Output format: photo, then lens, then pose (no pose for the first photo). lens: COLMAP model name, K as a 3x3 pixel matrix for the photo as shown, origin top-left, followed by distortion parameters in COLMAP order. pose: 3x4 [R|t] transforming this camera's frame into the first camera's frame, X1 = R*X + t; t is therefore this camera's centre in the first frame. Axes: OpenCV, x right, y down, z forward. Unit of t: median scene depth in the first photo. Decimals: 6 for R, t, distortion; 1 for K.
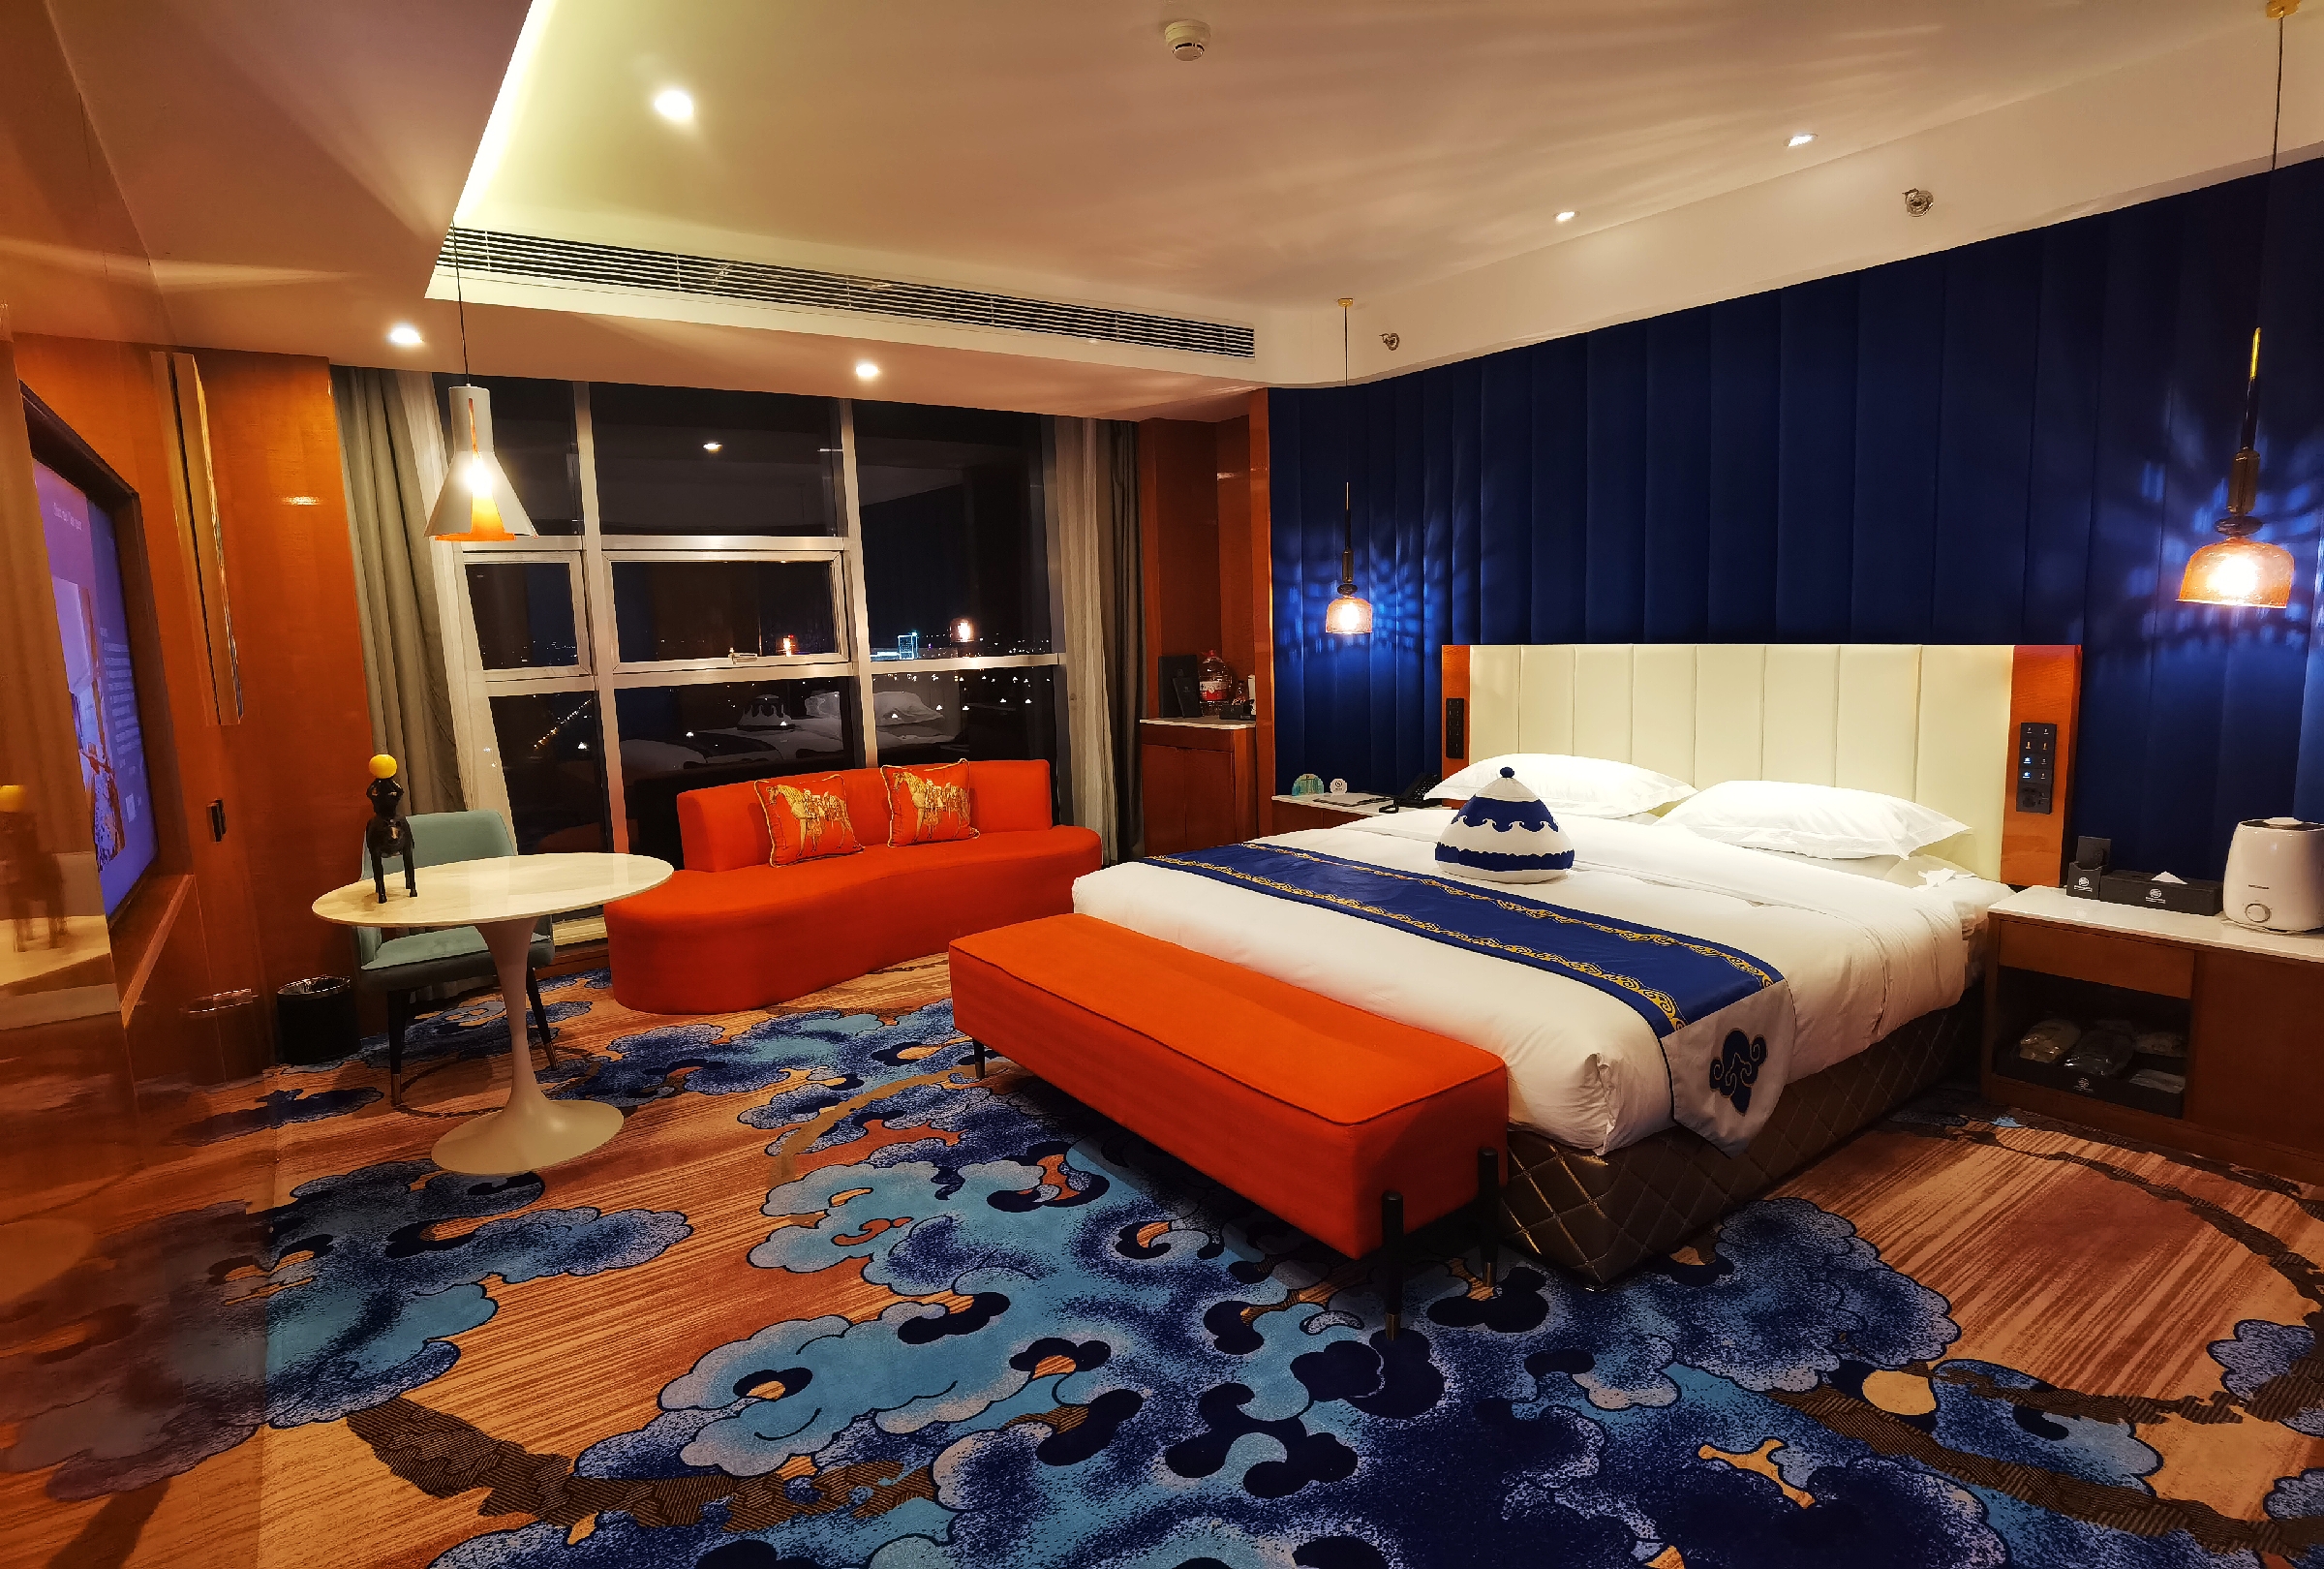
lens RADIAL K [[1208.9, 0, 1173.0], [0, 1208.9, 773.1], [0, 0, 1]] dist [-0.000730, 0.004865]
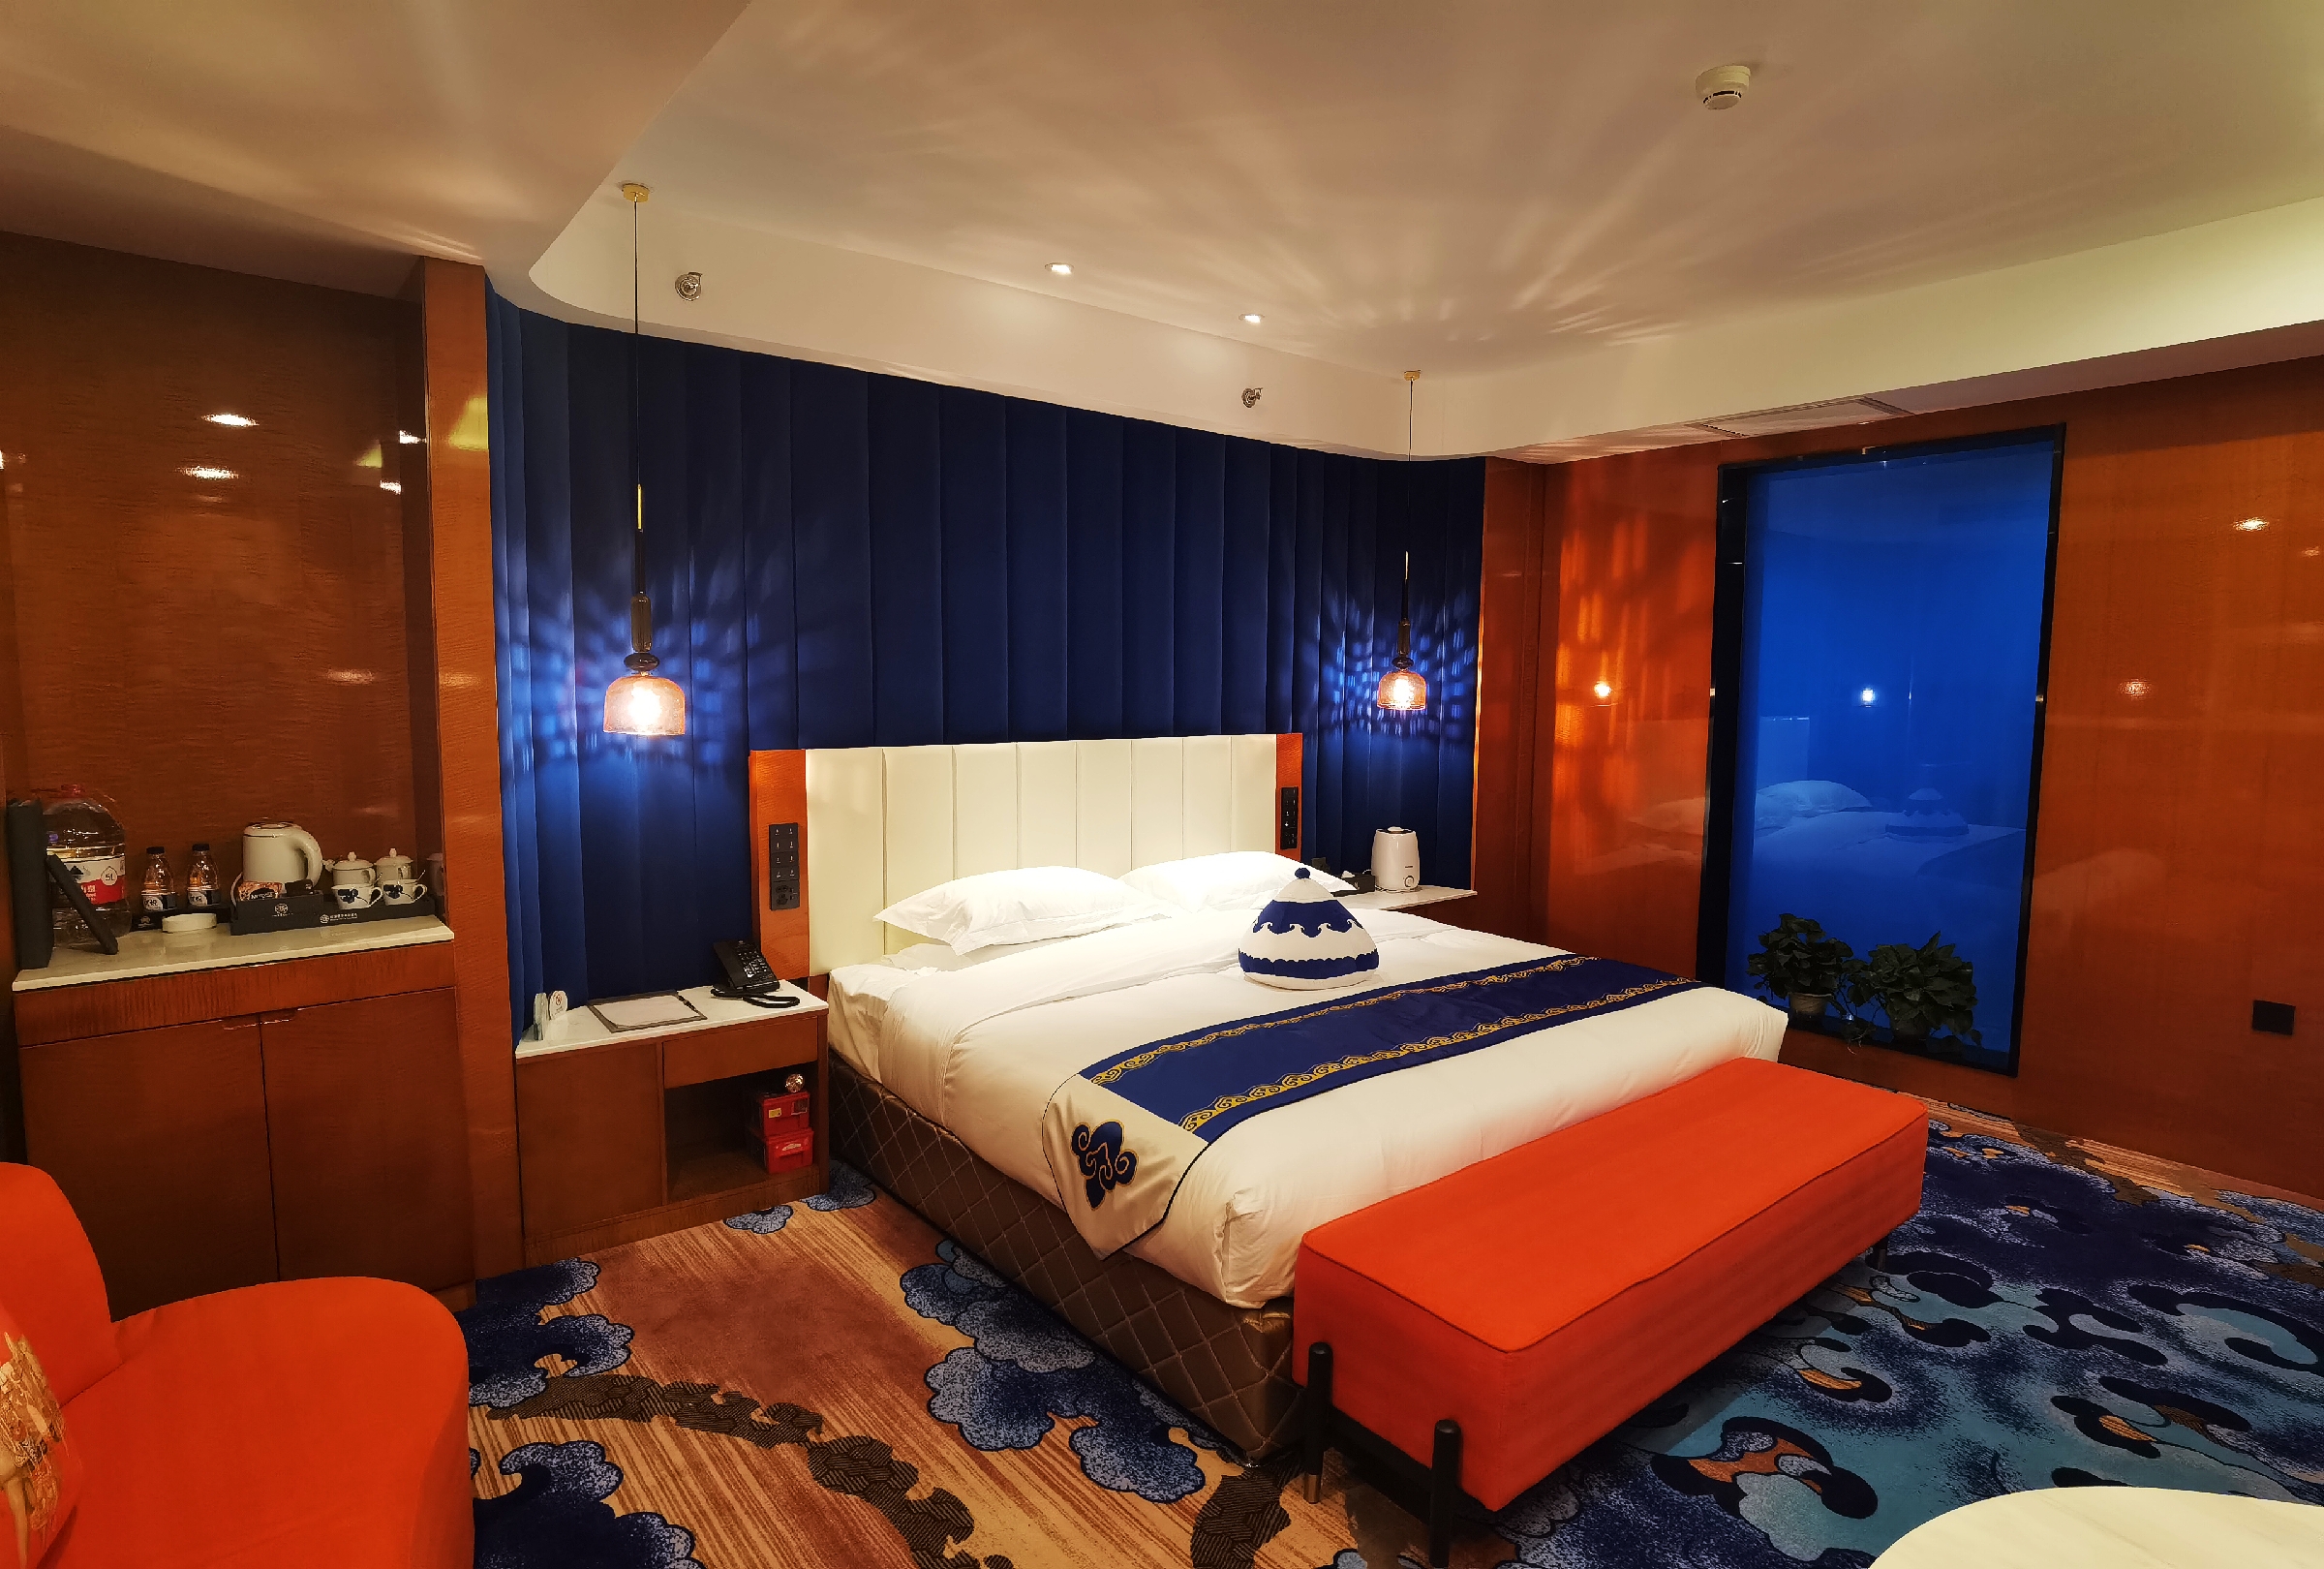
lens RADIAL K [[1208.9, 0, 1168.4], [0, 1208.9, 793.4], [0, 0, 1]] dist [-0.000730, 0.004865]
pose [[-0.048526, -0.073510, 0.996113, -0.820997], [0.120465, 0.989577, 0.078896, -0.187022], [-0.991531, 0.123825, -0.039165, 1.372356]]
